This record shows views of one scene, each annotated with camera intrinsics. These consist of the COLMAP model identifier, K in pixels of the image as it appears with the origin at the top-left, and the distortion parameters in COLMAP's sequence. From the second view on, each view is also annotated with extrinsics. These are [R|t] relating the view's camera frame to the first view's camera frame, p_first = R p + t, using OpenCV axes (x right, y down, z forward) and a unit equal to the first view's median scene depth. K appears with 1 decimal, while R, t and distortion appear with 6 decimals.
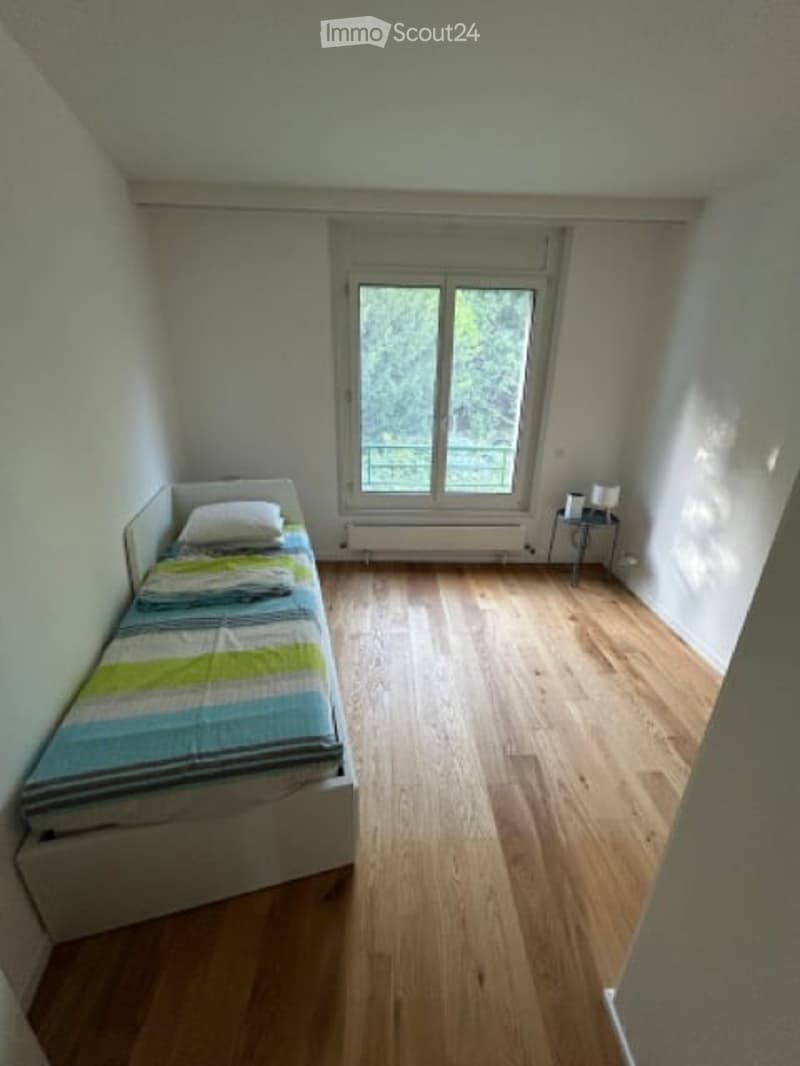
lens RADIAL K [[431.6, 0, 403.3], [0, 431.6, 533.4], [0, 0, 1]] dist [0.000736, 0.000326]
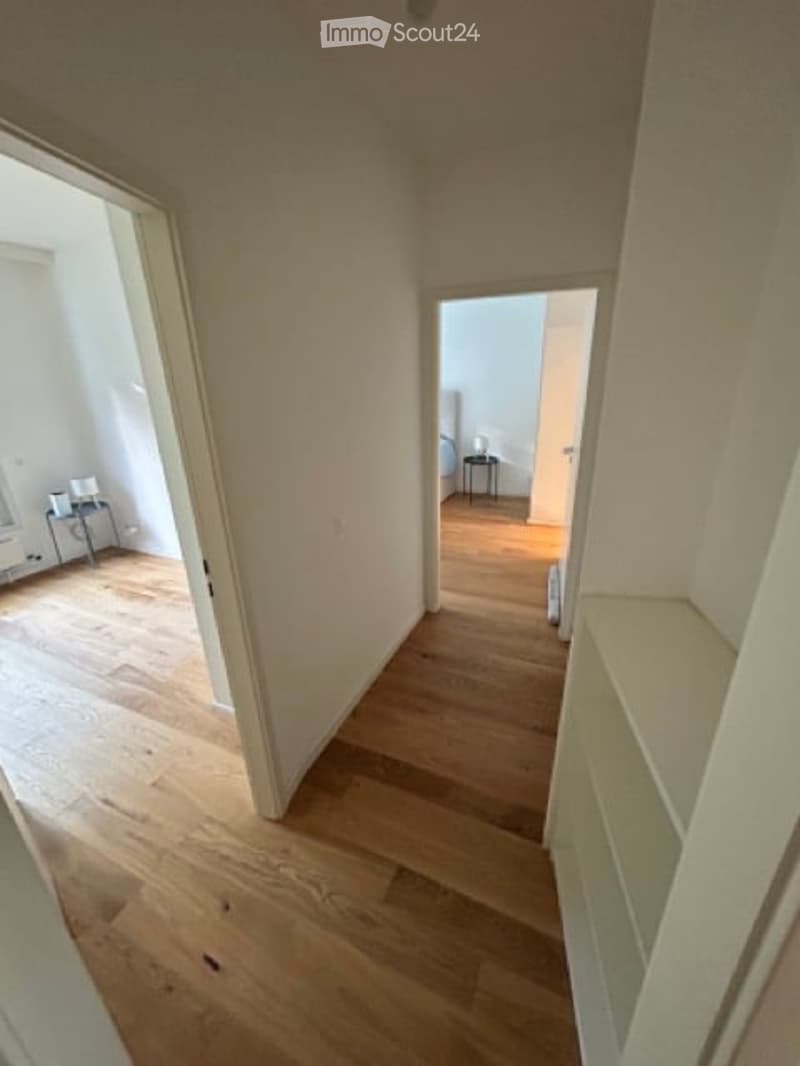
lens RADIAL K [[431.6, 0, 403.3], [0, 431.6, 533.4], [0, 0, 1]] dist [0.000736, 0.000326]
pose [[0.435721, -0.342904, 0.832205, -0.186422], [0.358040, 0.914320, 0.189278, 0.119999], [-0.825806, 0.215490, 0.521161, -0.320803]]
